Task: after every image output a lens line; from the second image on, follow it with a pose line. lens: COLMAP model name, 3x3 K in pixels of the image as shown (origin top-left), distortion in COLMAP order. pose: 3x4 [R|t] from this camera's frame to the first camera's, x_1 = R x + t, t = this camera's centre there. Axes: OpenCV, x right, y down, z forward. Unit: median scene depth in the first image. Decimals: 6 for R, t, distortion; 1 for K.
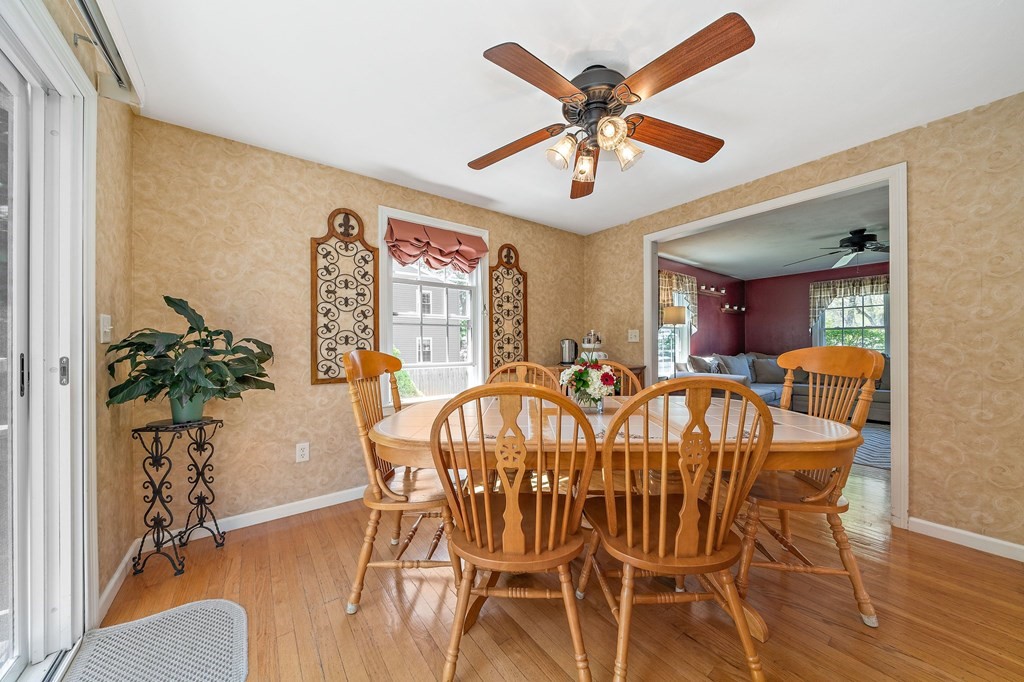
lens RADIAL K [[355.5, 0, 520.0], [0, 355.5, 346.3], [0, 0, 1]] dist [-0.004146, 0.000584]
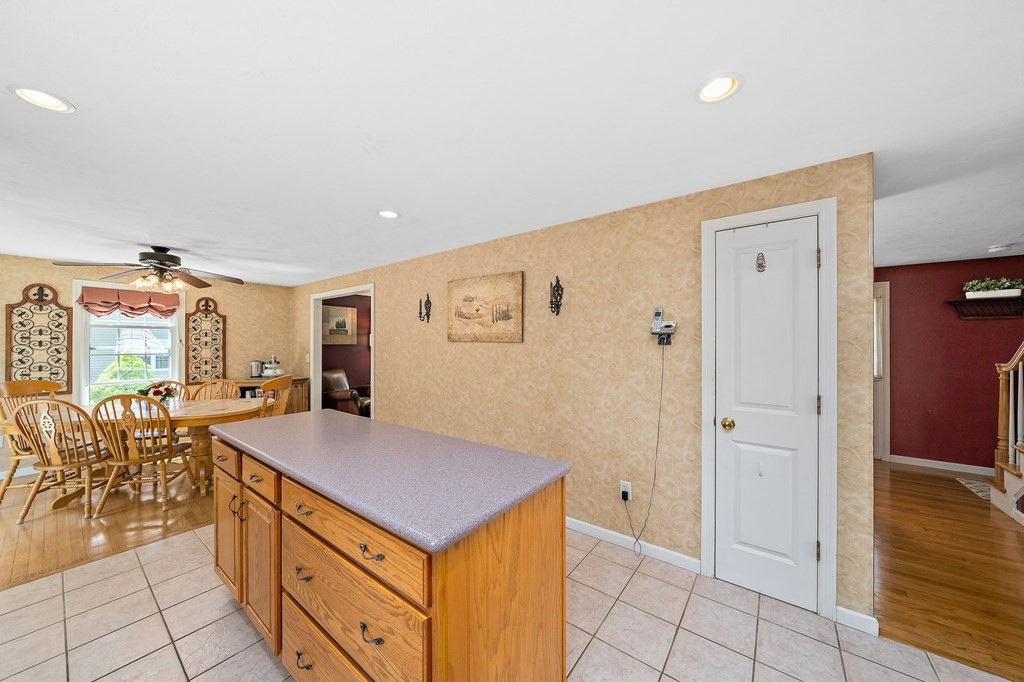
lens RADIAL K [[355.5, 0, 509.0], [0, 355.5, 342.0], [0, 0, 1]] dist [-0.004146, 0.000584]
pose [[0.970084, 0.003613, 0.242744, 1.008652], [-0.001836, 0.999970, -0.007549, -0.112730], [-0.242764, 0.006878, 0.970061, -0.891753]]
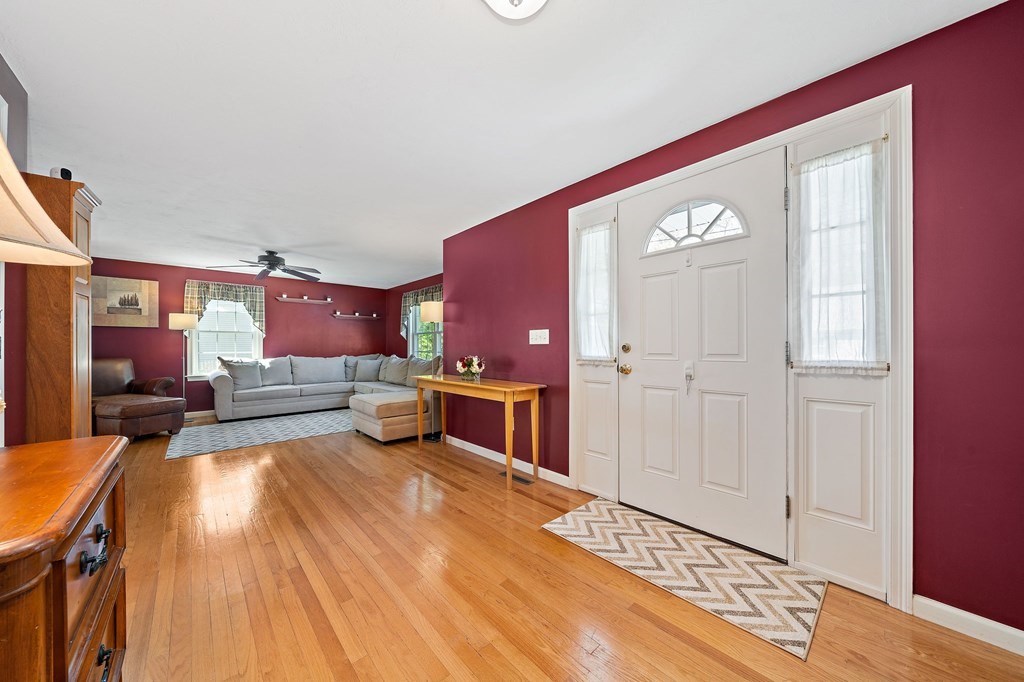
lens RADIAL K [[355.5, 0, 510.6], [0, 355.5, 347.5], [0, 0, 1]] dist [-0.004146, 0.000584]
pose [[0.998050, 0.001542, 0.062395, 2.341034], [-0.001359, 0.999995, -0.002970, -0.003688], [-0.062399, 0.002880, 0.998047, -0.295748]]
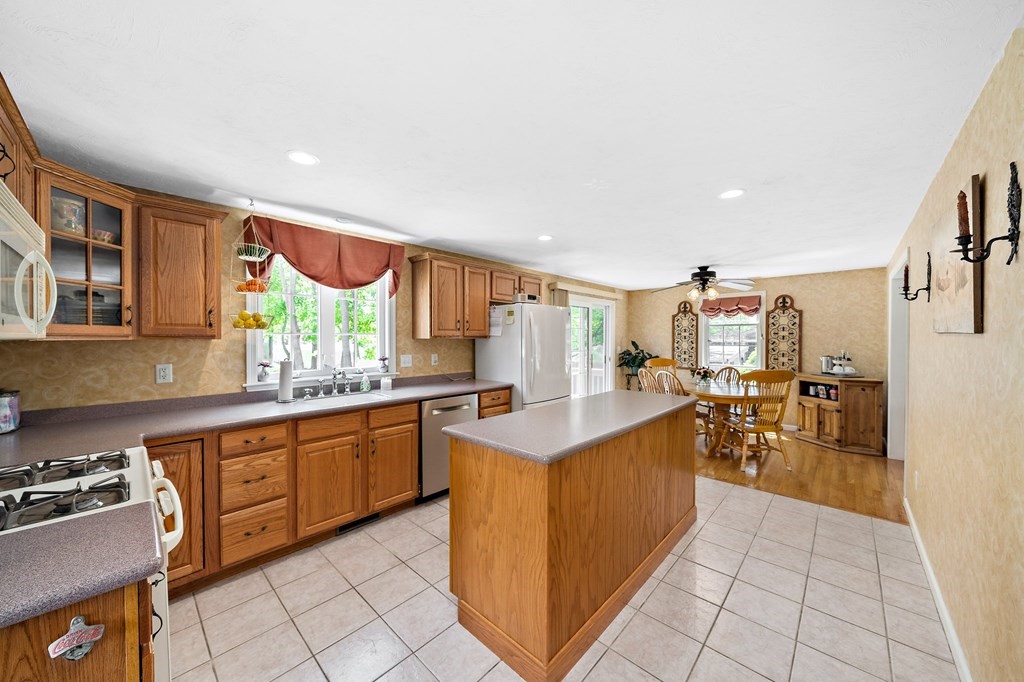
lens RADIAL K [[355.5, 0, 506.0], [0, 355.5, 340.7], [0, 0, 1]] dist [-0.004146, 0.000584]
pose [[0.143060, 0.010837, -0.989655, 1.669238], [-0.003074, 0.999940, 0.010505, -0.113291], [0.989709, 0.001539, 0.143085, -0.570514]]
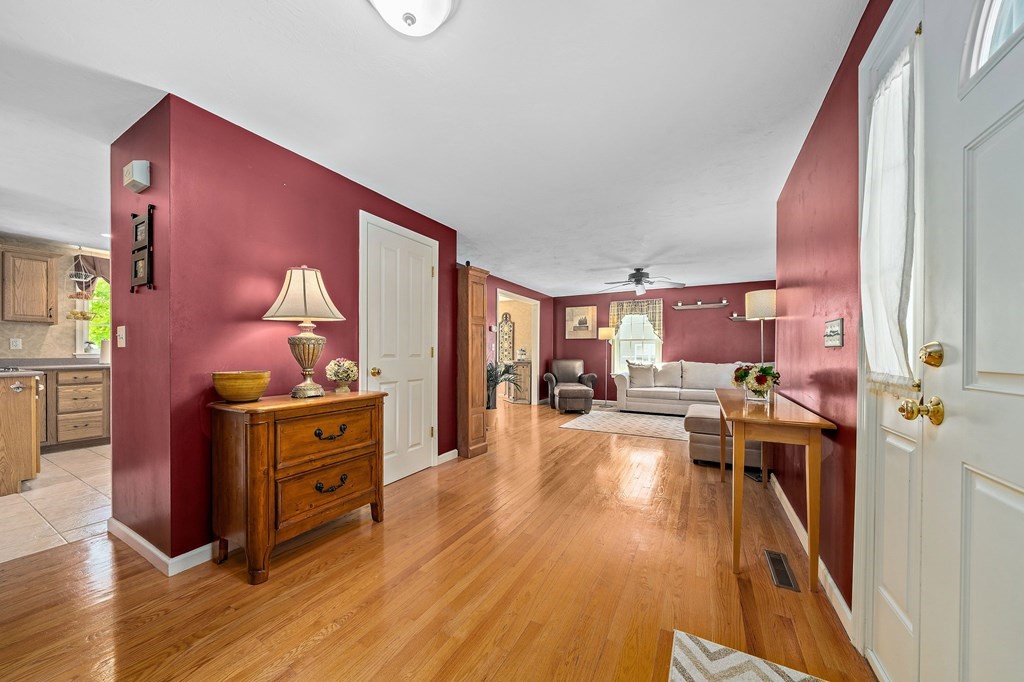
lens RADIAL K [[355.5, 0, 509.2], [0, 355.5, 354.0], [0, 0, 1]] dist [-0.004146, 0.000584]
pose [[0.379745, 0.007862, -0.925058, 2.829634], [-0.006712, 0.999961, 0.005744, -0.005739], [0.925067, 0.004028, 0.379783, 0.068792]]
